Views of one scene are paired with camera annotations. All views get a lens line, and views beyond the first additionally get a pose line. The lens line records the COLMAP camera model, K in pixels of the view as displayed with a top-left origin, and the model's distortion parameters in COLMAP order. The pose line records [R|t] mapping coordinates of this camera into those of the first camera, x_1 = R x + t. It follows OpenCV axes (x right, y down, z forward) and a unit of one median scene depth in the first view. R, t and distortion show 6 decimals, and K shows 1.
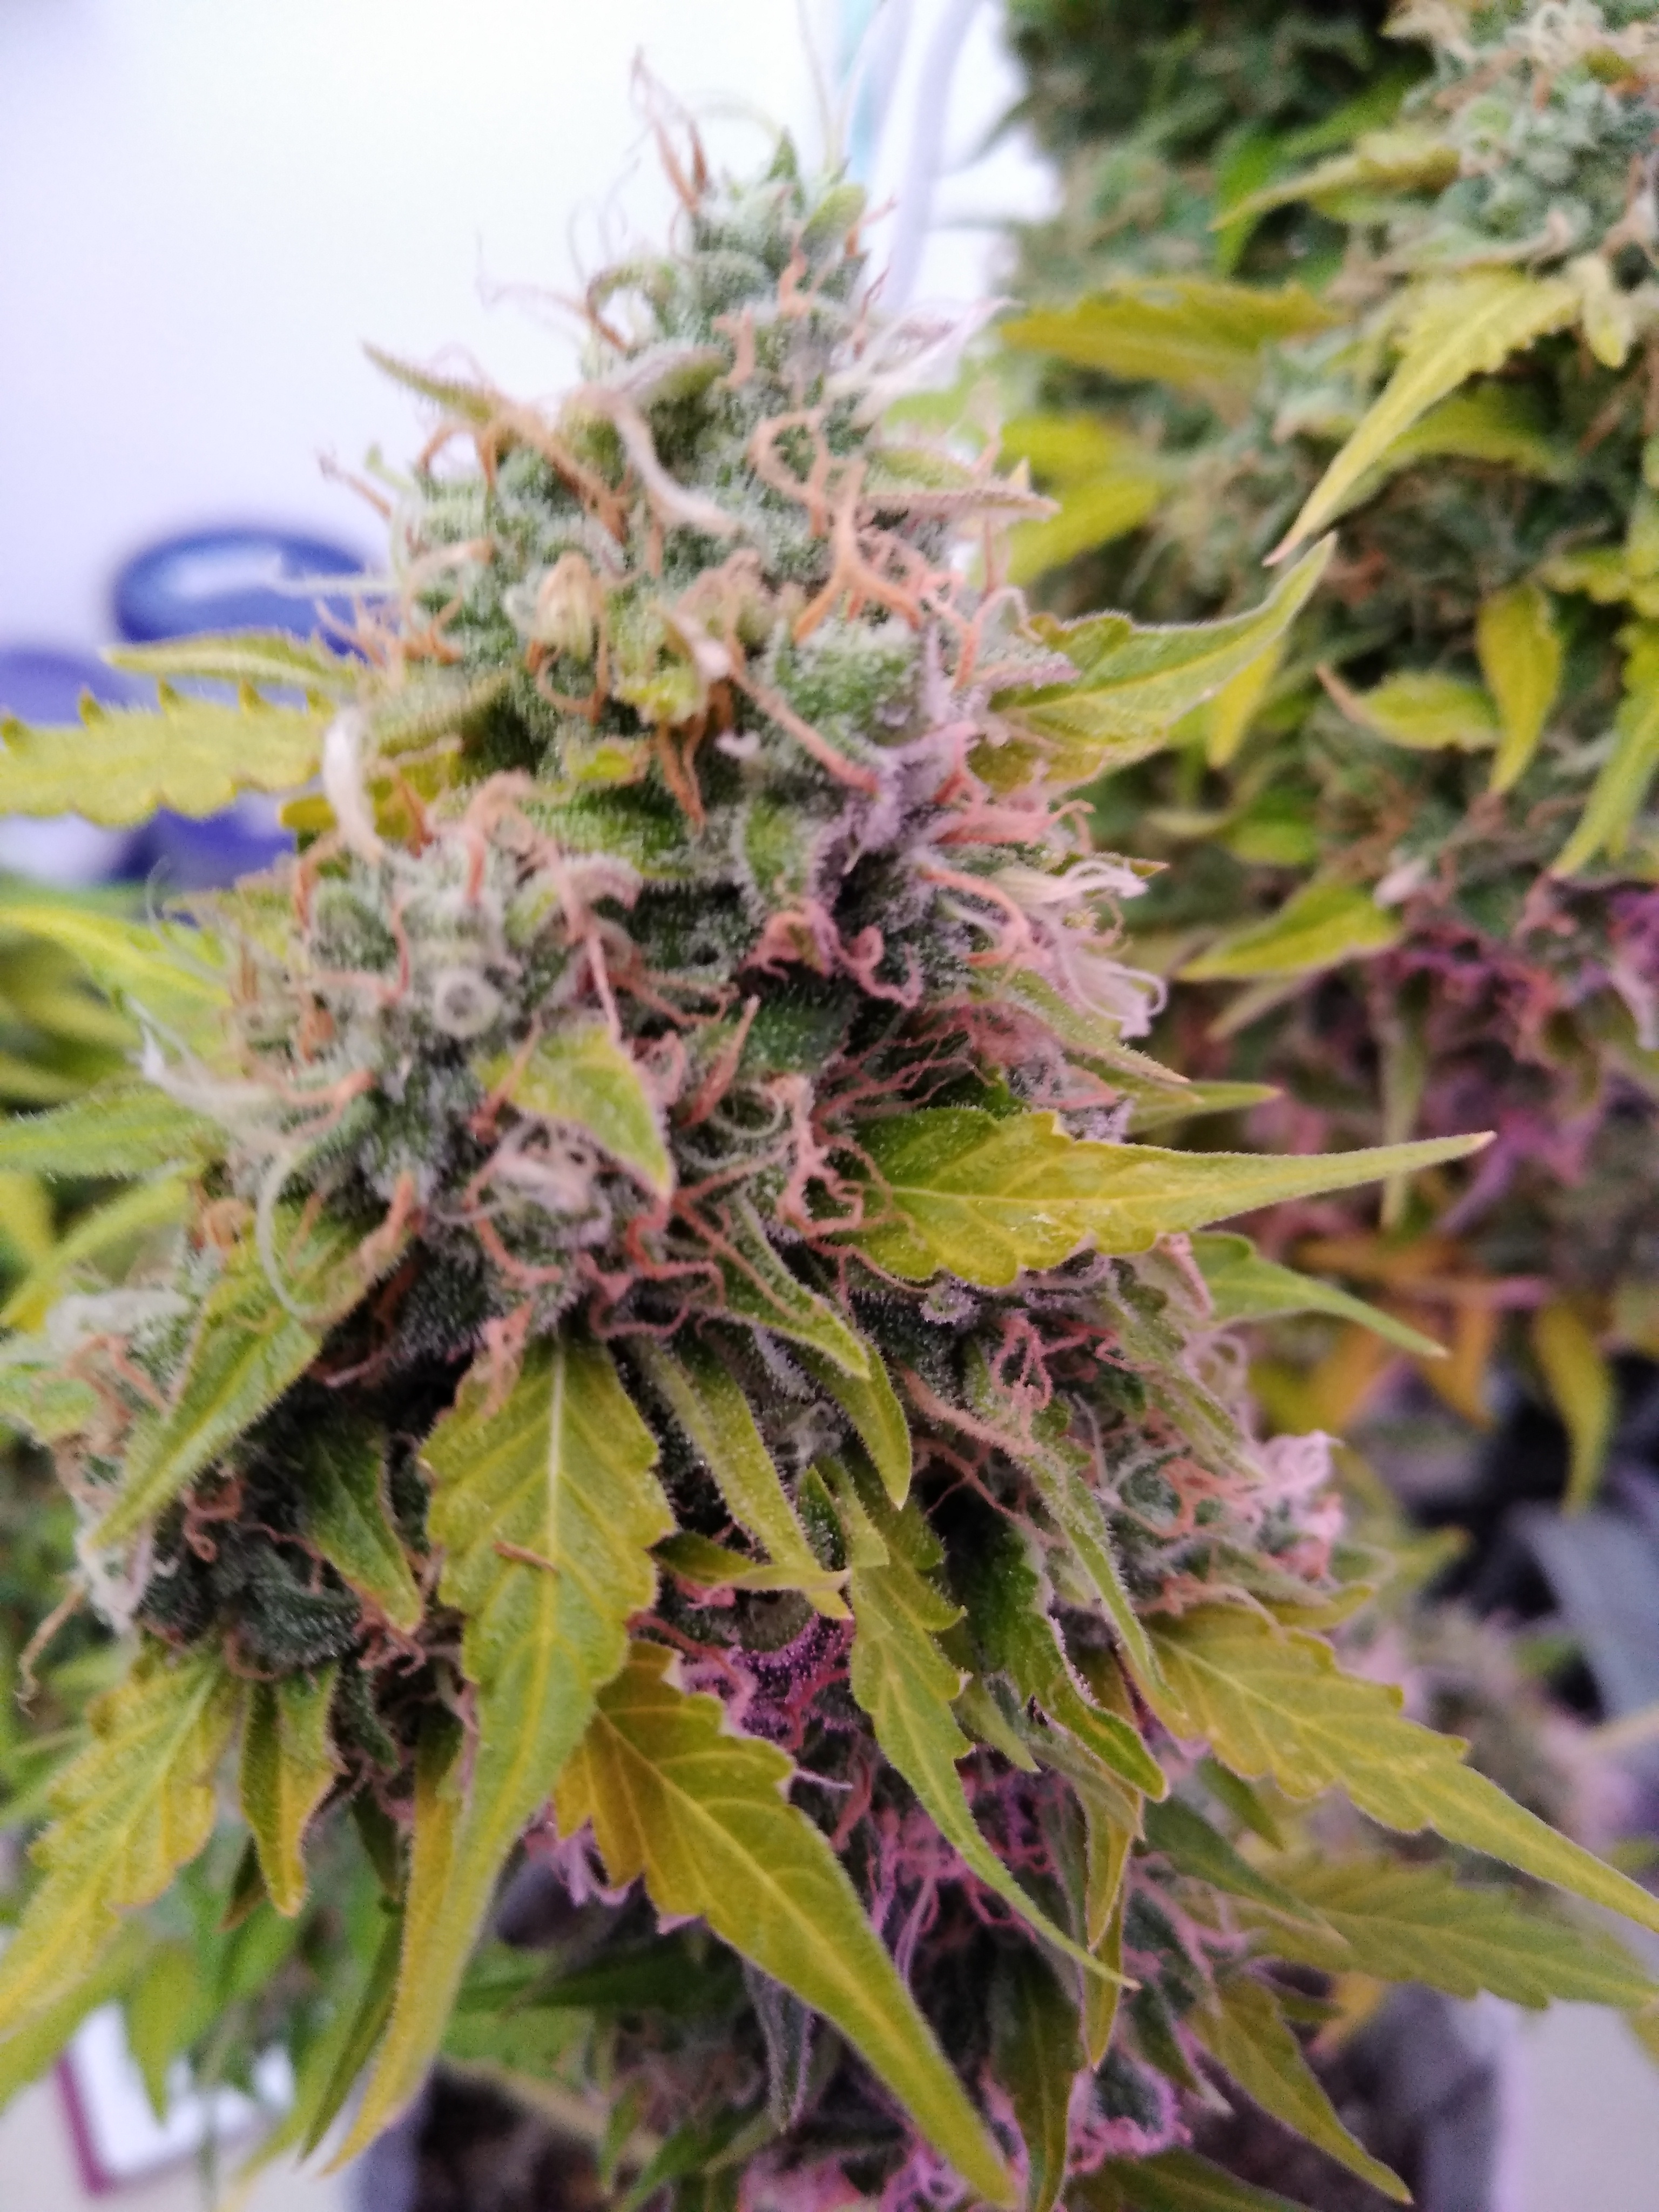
lens RADIAL K [[1740.6, 0, 827.1], [0, 1740.6, 1111.5], [0, 0, 1]] dist [0.083242, -0.149773]
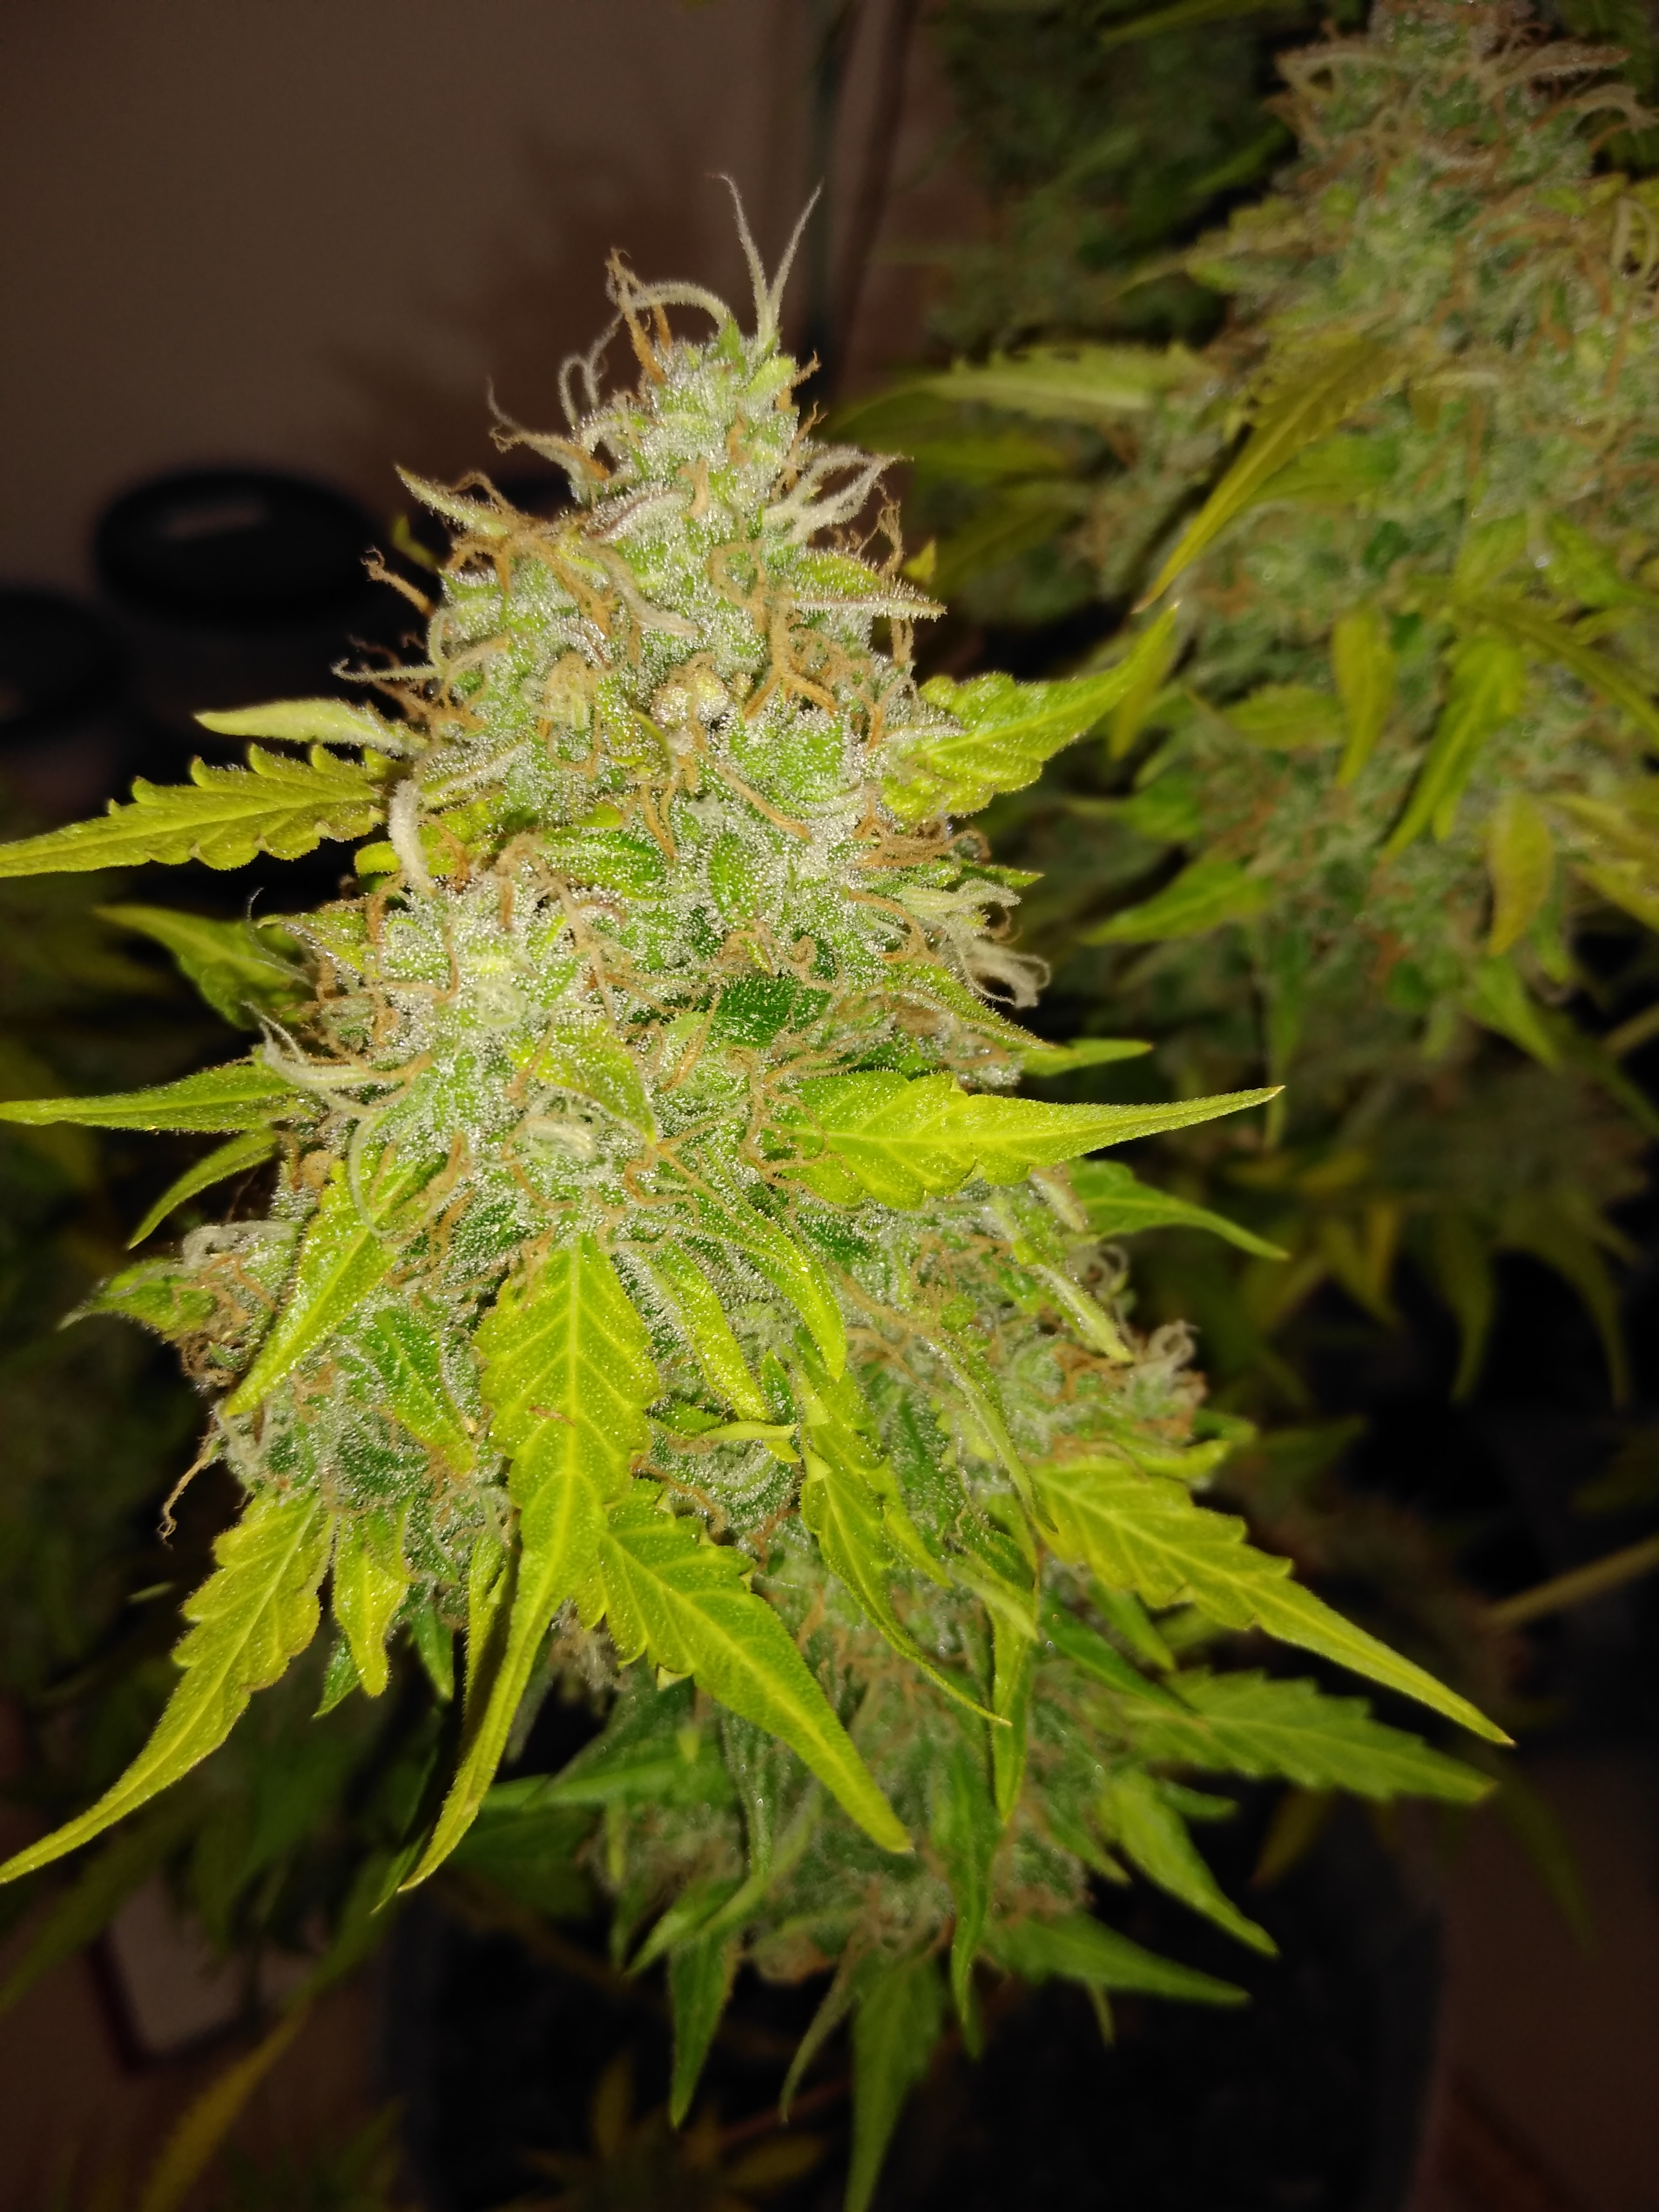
lens RADIAL K [[1740.6, 0, 827.1], [0, 1740.6, 1111.5], [0, 0, 1]] dist [0.083242, -0.149773]
pose [[0.999844, -0.014217, 0.010520, 0.023082], [0.013743, 0.998943, 0.043855, -0.029825], [-0.011132, -0.043703, 0.998983, -0.287323]]
